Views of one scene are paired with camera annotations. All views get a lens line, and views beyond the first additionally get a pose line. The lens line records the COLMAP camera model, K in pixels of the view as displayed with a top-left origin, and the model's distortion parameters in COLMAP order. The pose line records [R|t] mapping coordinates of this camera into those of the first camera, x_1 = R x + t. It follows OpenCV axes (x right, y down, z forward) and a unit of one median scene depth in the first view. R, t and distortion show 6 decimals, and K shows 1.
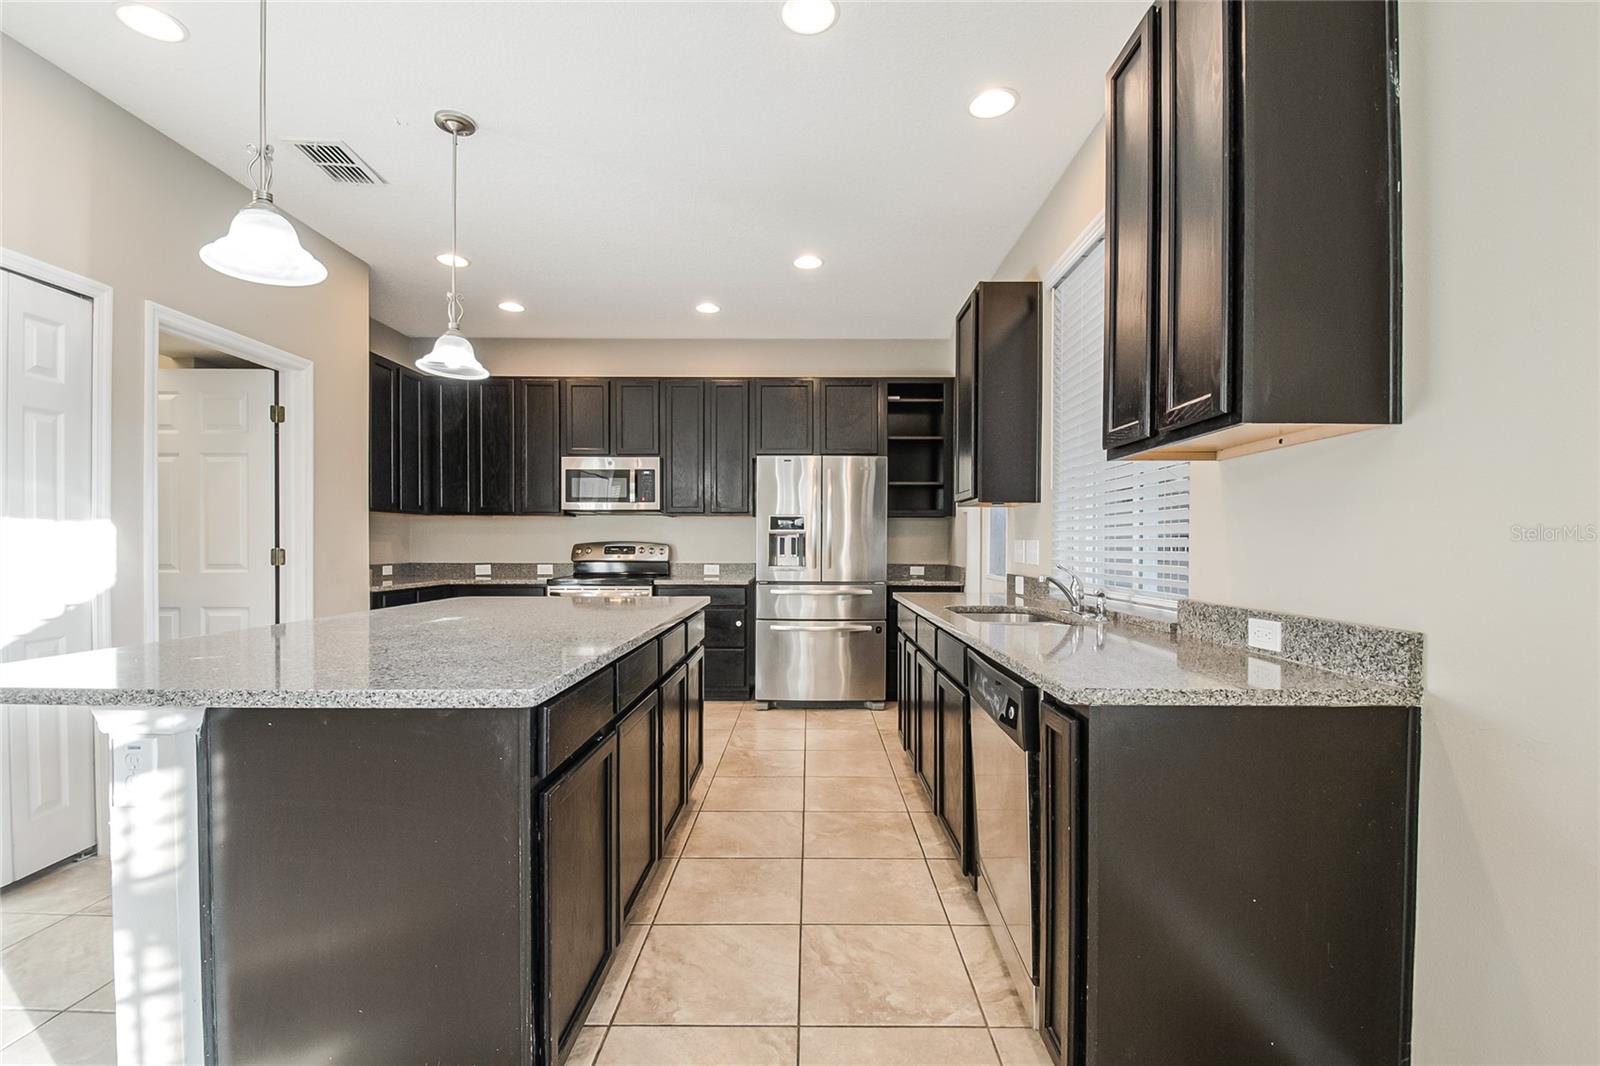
lens RADIAL K [[703.6, 0, 812.0], [0, 703.6, 550.1], [0, 0, 1]] dist [0.007976, -0.014336]
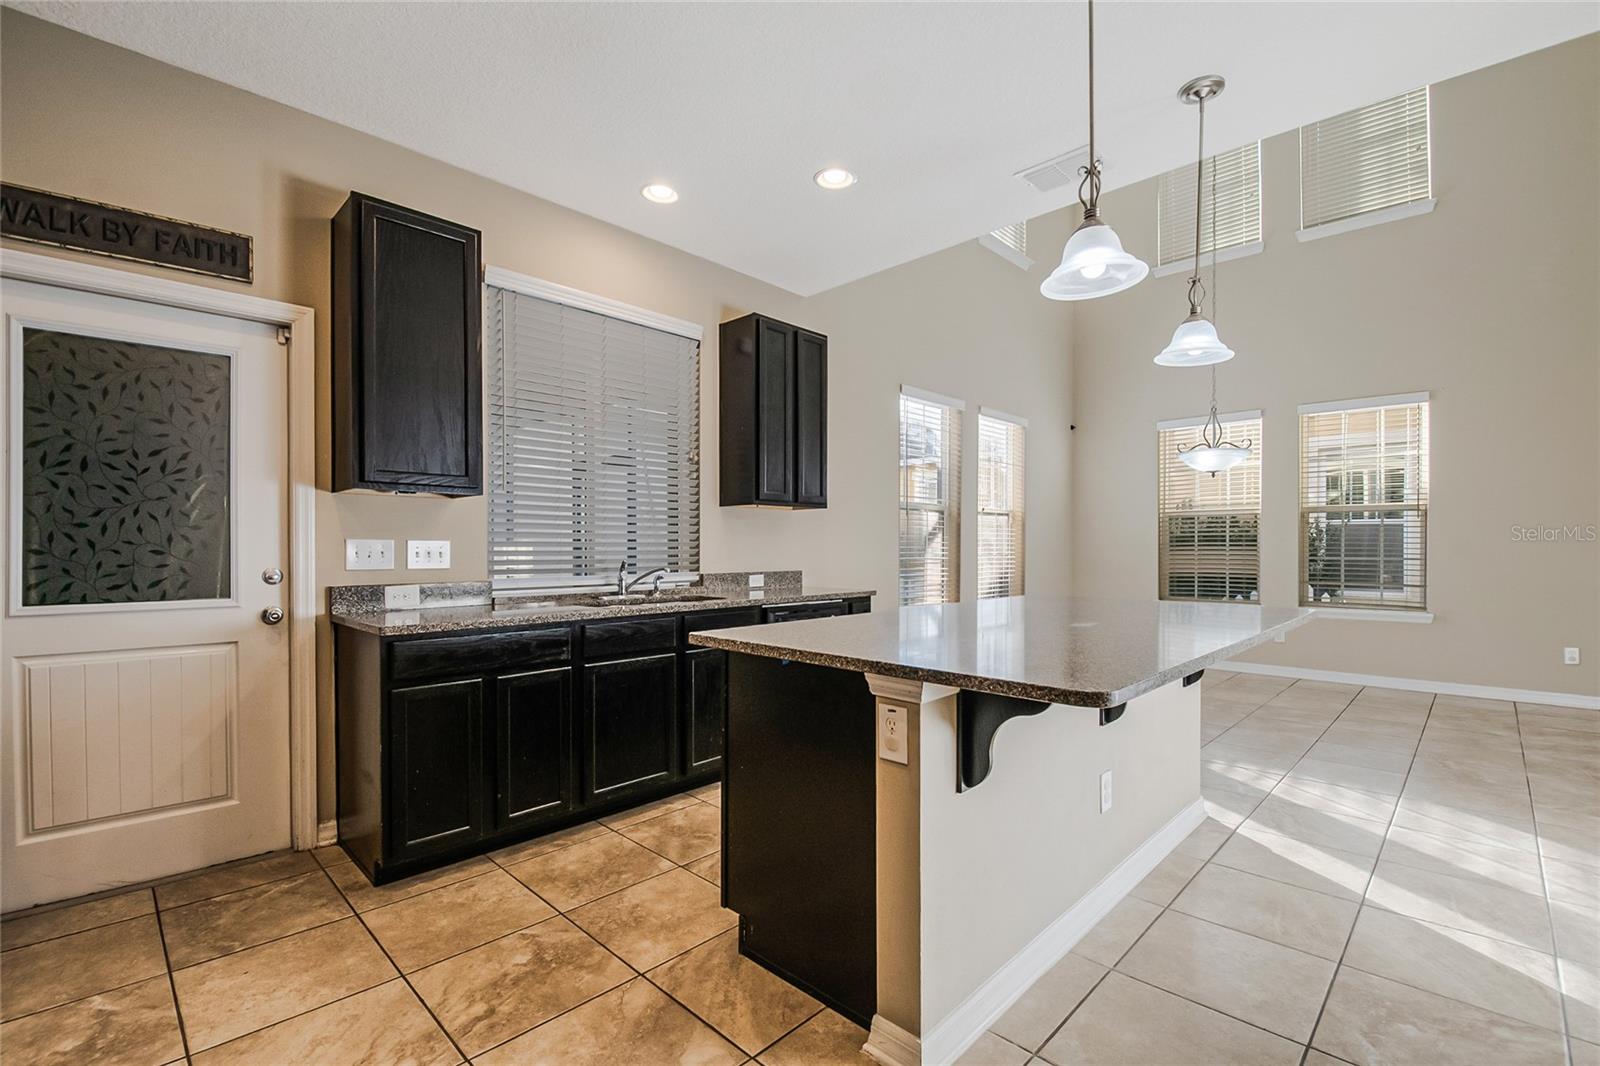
lens RADIAL K [[703.6, 0, 805.8], [0, 703.6, 550.0], [0, 0, 1]] dist [0.007976, -0.014336]
pose [[-0.713735, -0.008246, 0.700367, -0.438398], [0.002812, 0.999889, 0.014638, -0.009727], [-0.700410, 0.012417, -0.713633, 0.931773]]
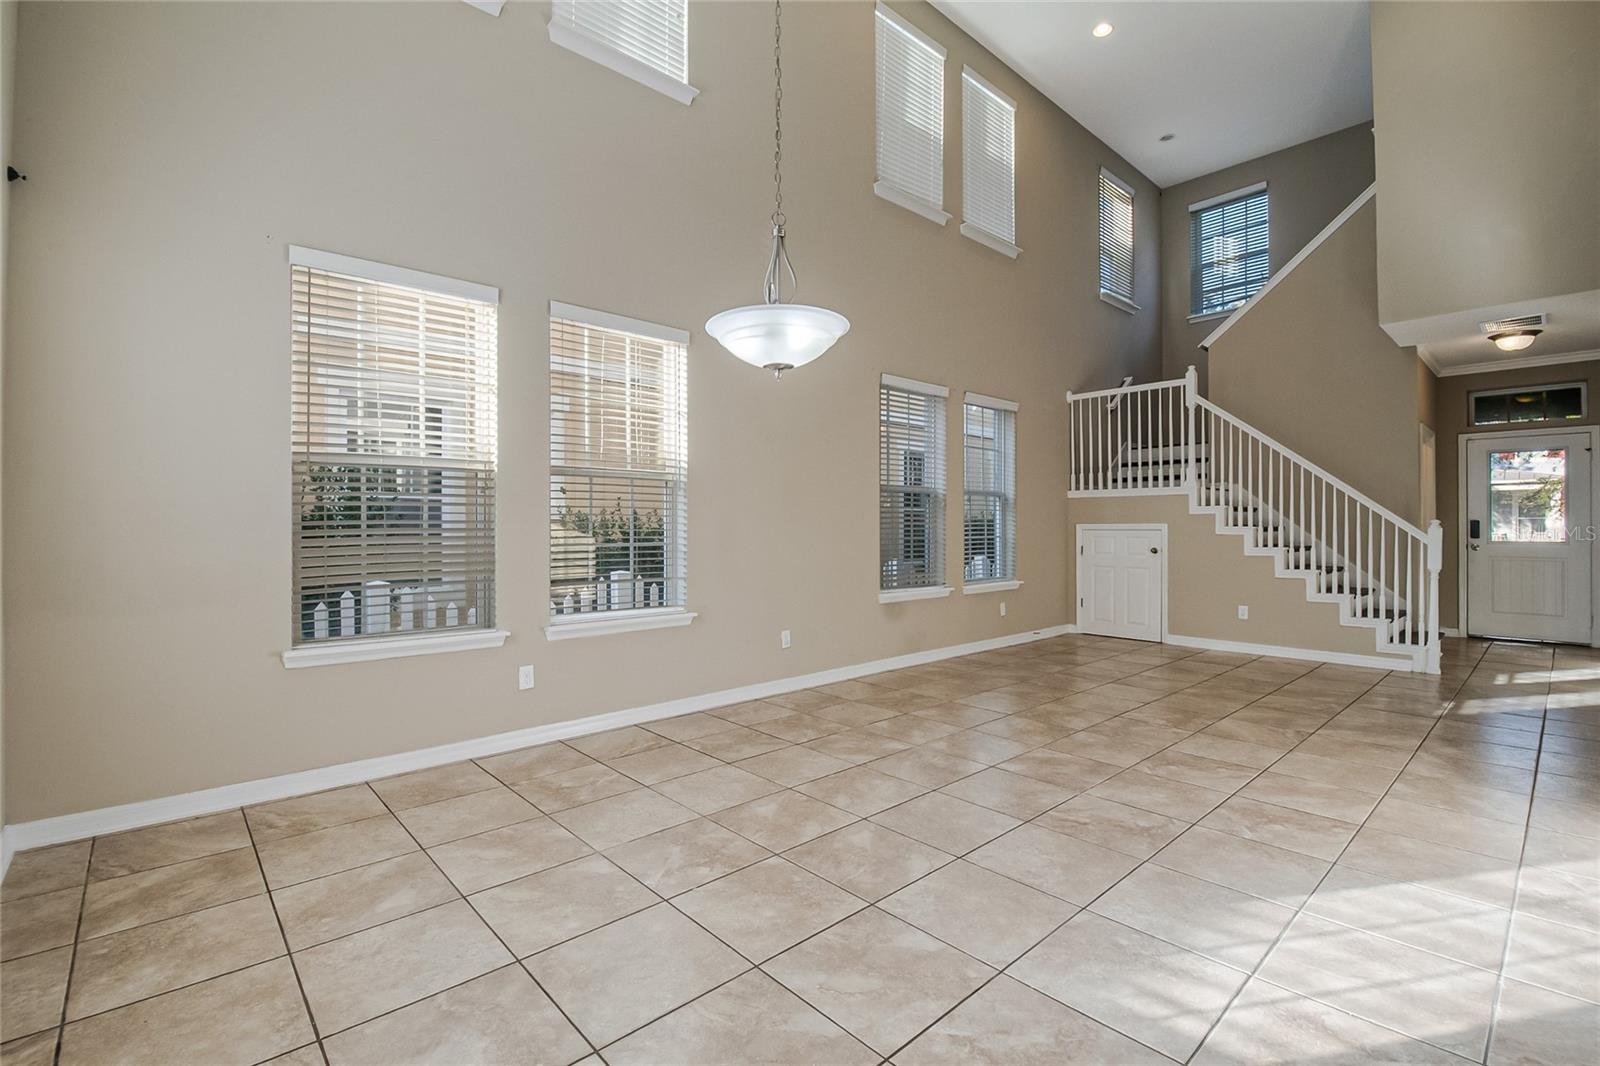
lens RADIAL K [[703.6, 0, 807.2], [0, 703.6, 532.5], [0, 0, 1]] dist [0.007976, -0.014336]
pose [[-0.735490, 0.002370, -0.677531, 0.138874], [-0.005882, 0.999934, 0.009883, 0.000311], [0.677510, 0.011254, -0.735427, 0.173834]]
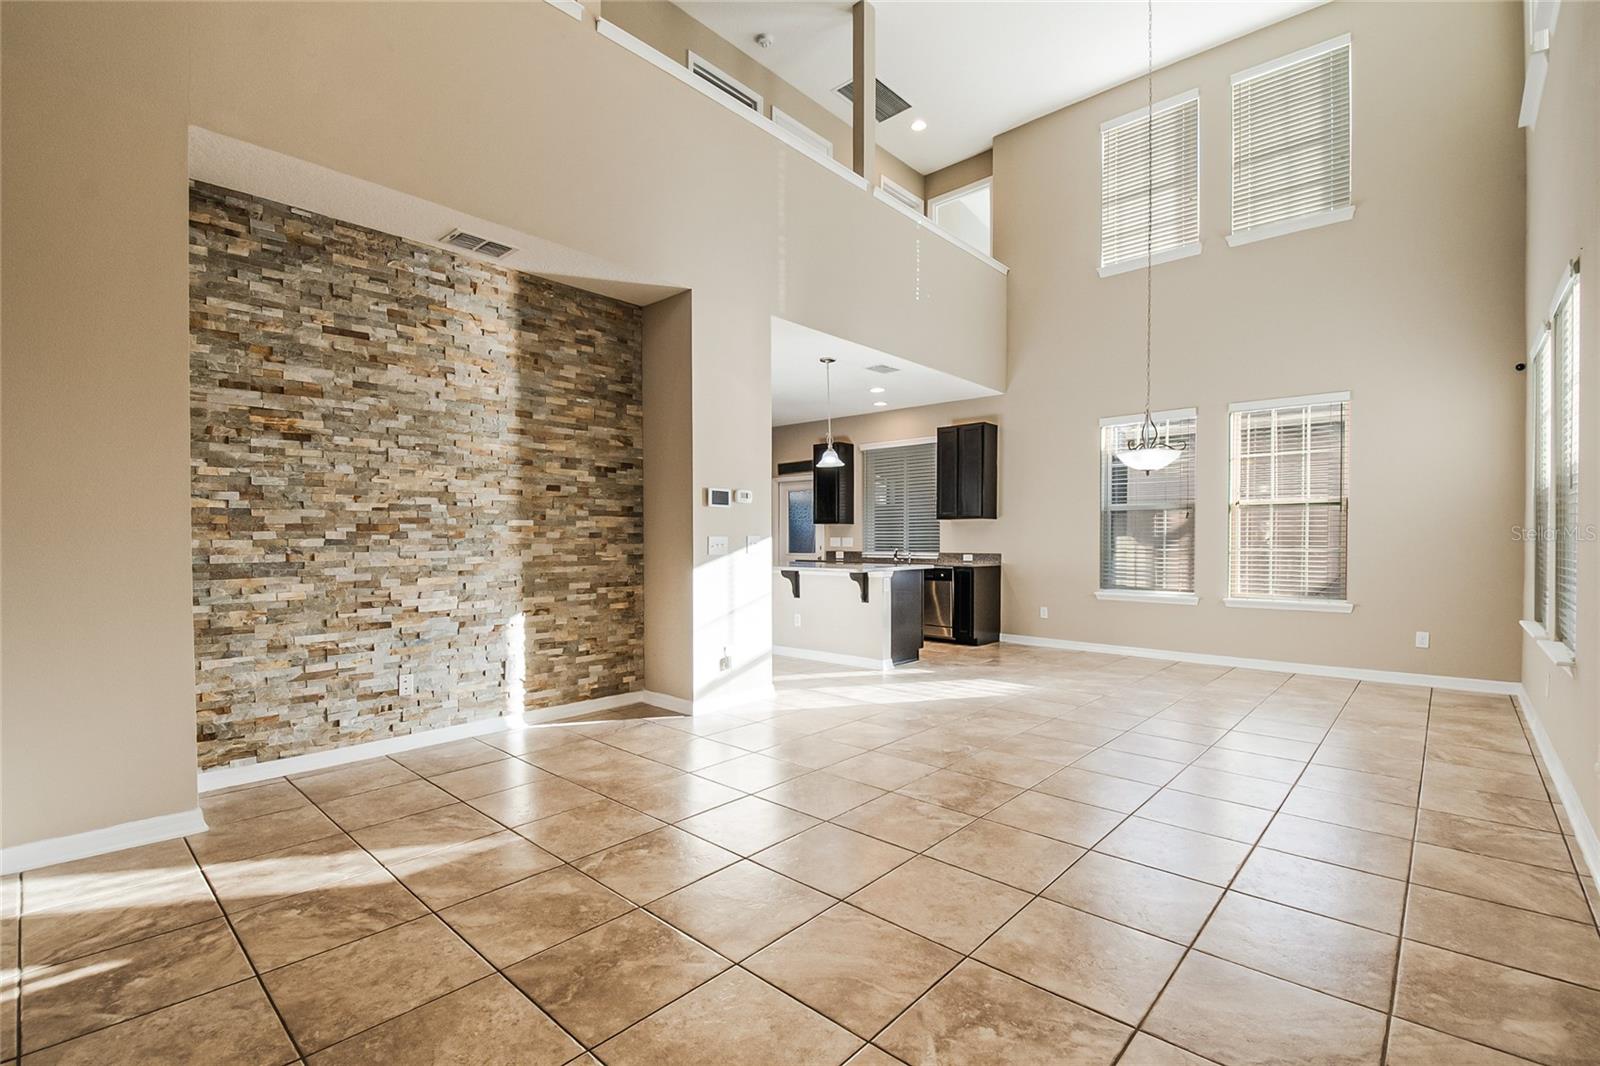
lens RADIAL K [[703.6, 0, 807.2], [0, 703.6, 552.0], [0, 0, 1]] dist [0.007976, -0.014336]
pose [[0.673641, -0.016934, 0.738864, -1.289956], [0.007903, 0.999845, 0.015710, -0.001458], [-0.739016, -0.004744, 0.673671, -0.509370]]
